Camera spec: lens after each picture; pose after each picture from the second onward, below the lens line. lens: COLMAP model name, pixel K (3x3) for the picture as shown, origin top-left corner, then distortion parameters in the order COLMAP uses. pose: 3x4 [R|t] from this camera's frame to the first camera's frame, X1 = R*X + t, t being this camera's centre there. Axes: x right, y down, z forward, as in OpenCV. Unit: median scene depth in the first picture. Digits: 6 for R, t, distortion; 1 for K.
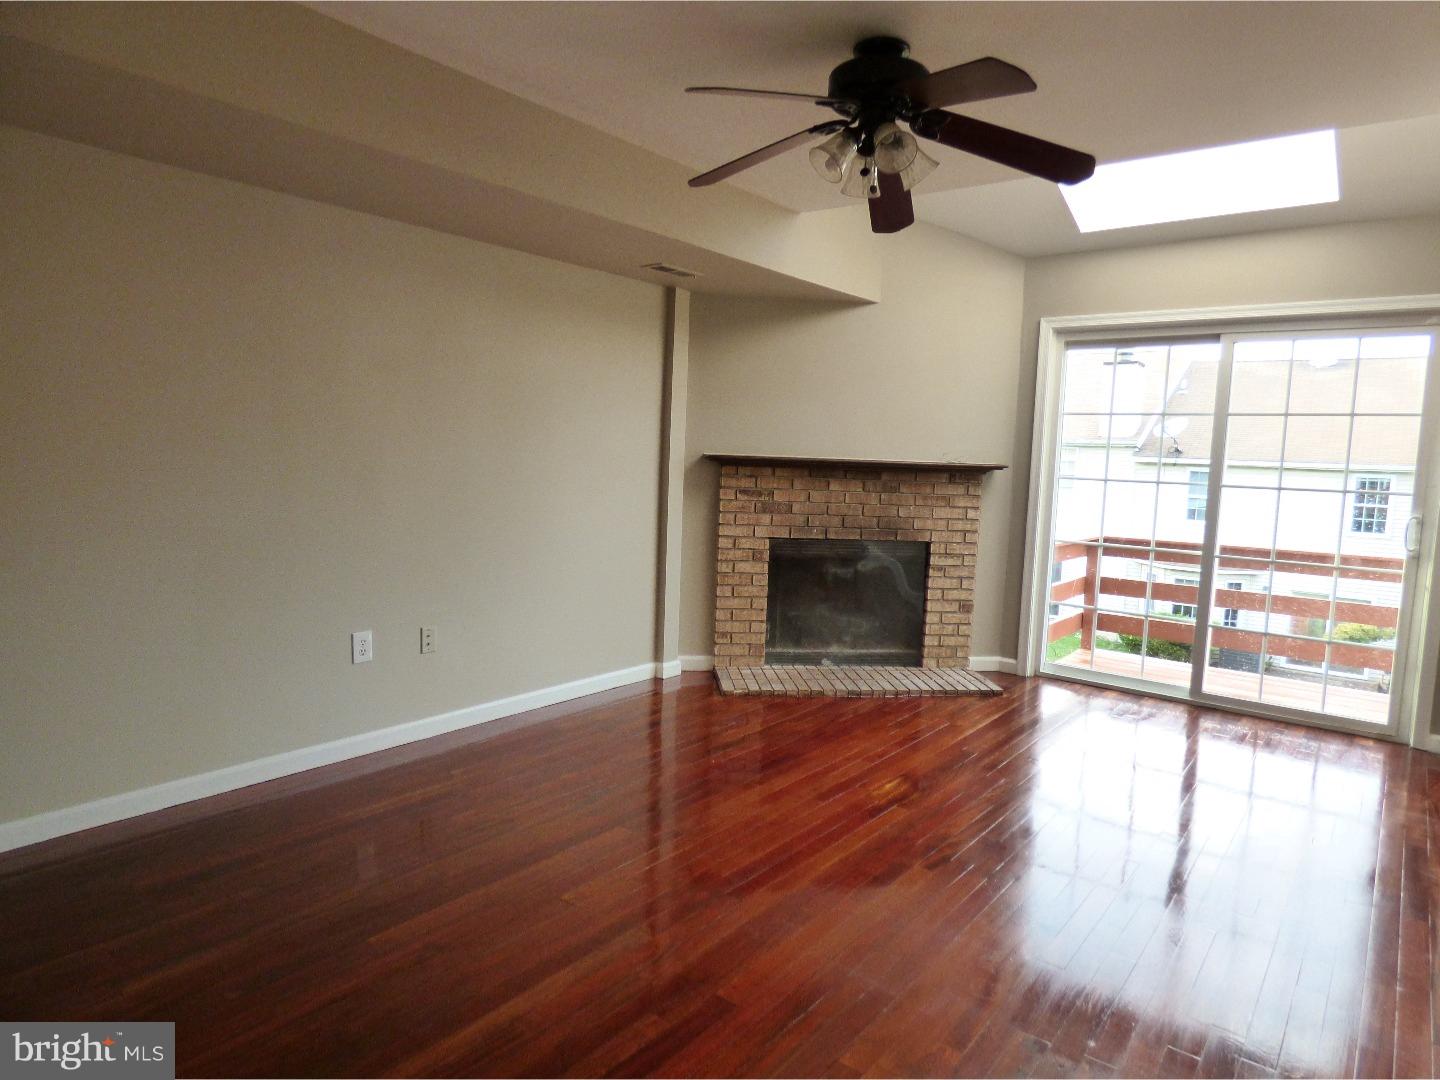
lens RADIAL K [[859.8, 0, 720.0], [0, 859.8, 540.0], [0, 0, 1]] dist [-0.000053, 0.002511]
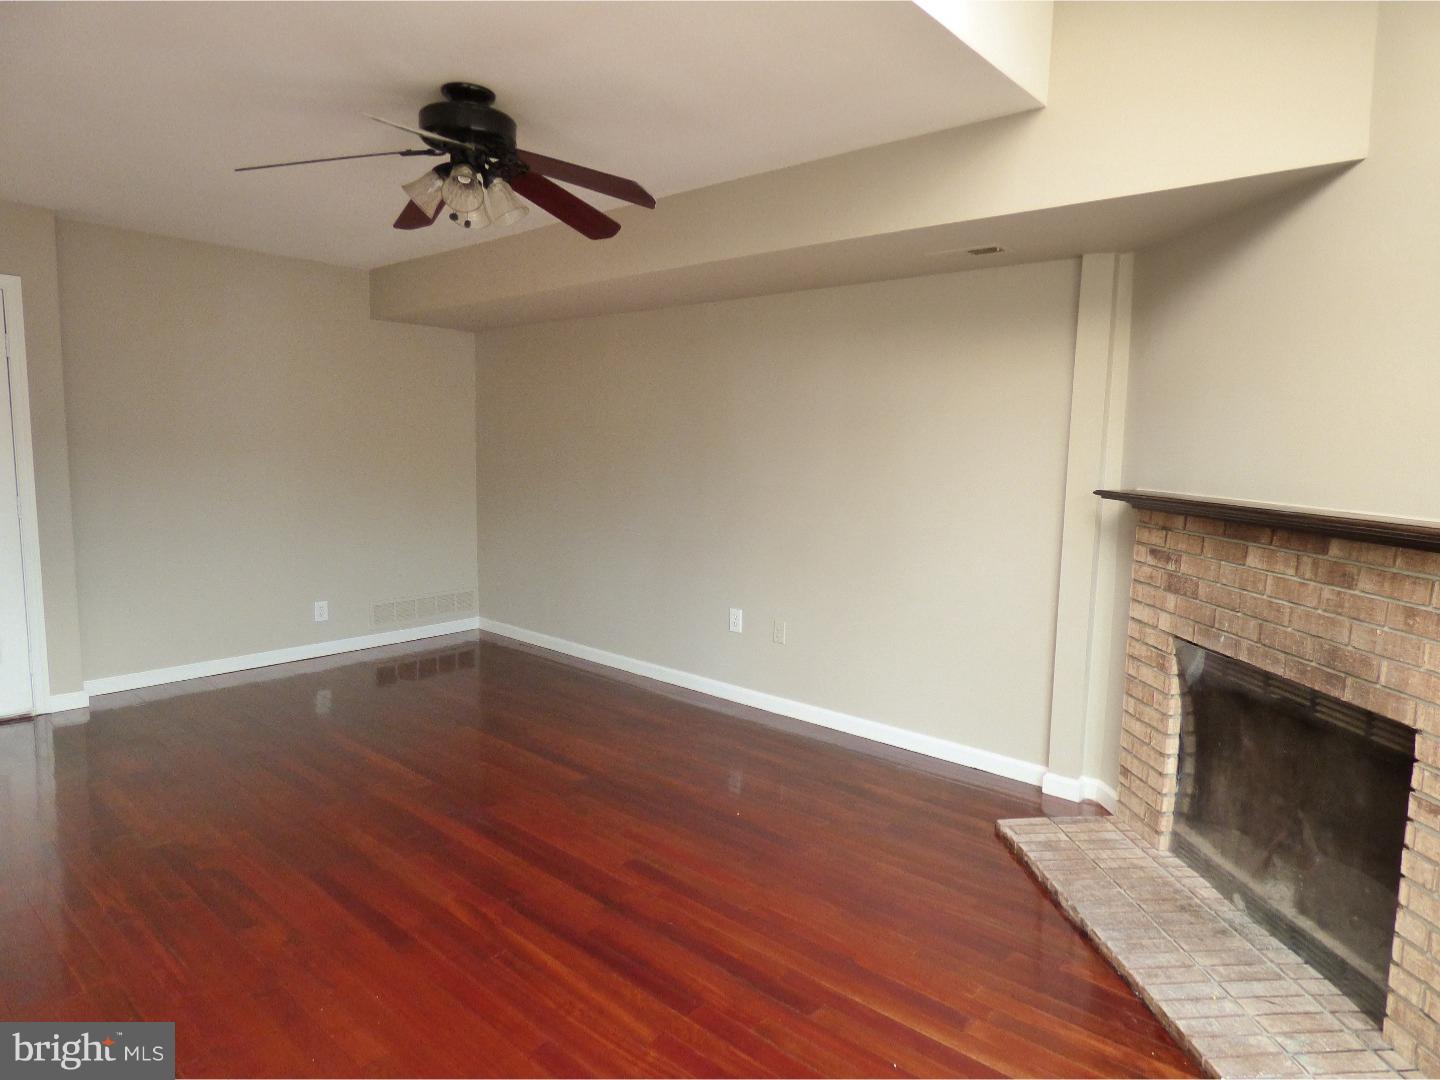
lens RADIAL K [[859.8, 0, 720.0], [0, 859.8, 540.0], [0, 0, 1]] dist [-0.000053, 0.002511]
pose [[-0.042458, 0.076909, -0.996134, 0.648879], [-0.122670, 0.989088, 0.081594, -0.076470], [0.991539, 0.125660, -0.032560, 0.706618]]
